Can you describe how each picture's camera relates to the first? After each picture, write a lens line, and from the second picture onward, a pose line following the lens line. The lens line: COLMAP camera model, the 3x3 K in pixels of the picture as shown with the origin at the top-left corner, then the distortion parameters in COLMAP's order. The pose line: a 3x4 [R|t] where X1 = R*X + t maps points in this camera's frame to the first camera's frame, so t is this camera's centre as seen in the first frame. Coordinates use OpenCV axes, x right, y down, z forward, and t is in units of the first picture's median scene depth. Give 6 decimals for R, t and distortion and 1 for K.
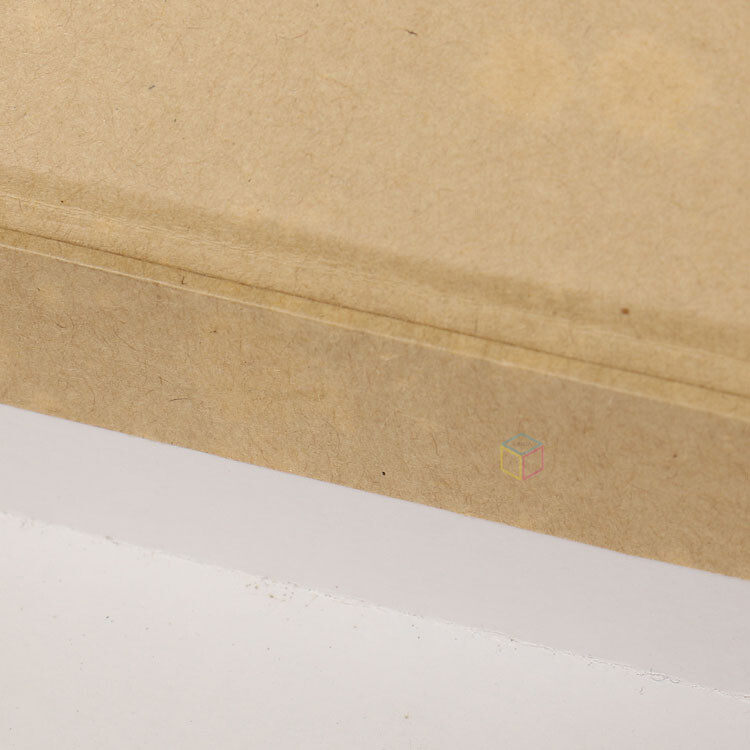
lens RADIAL K [[5545.9, 0, 375.0], [0, 5545.9, 375.0], [0, 0, 1]] dist [0.065797, -32.040784]
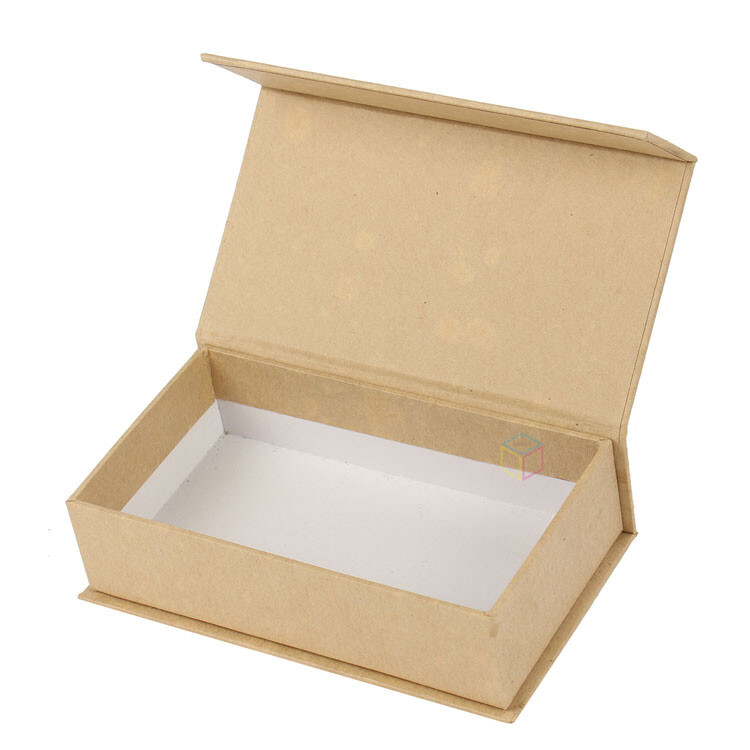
lens RADIAL K [[2990.8, 0, 375.0], [0, 2990.8, 375.0], [0, 0, 1]] dist [0.137757, 1.090173]
pose [[0.992991, 0.026743, -0.115124, 0.209847], [-0.038679, 0.993957, -0.102726, 0.185947], [0.111681, 0.106459, 0.988025, -1.006118]]
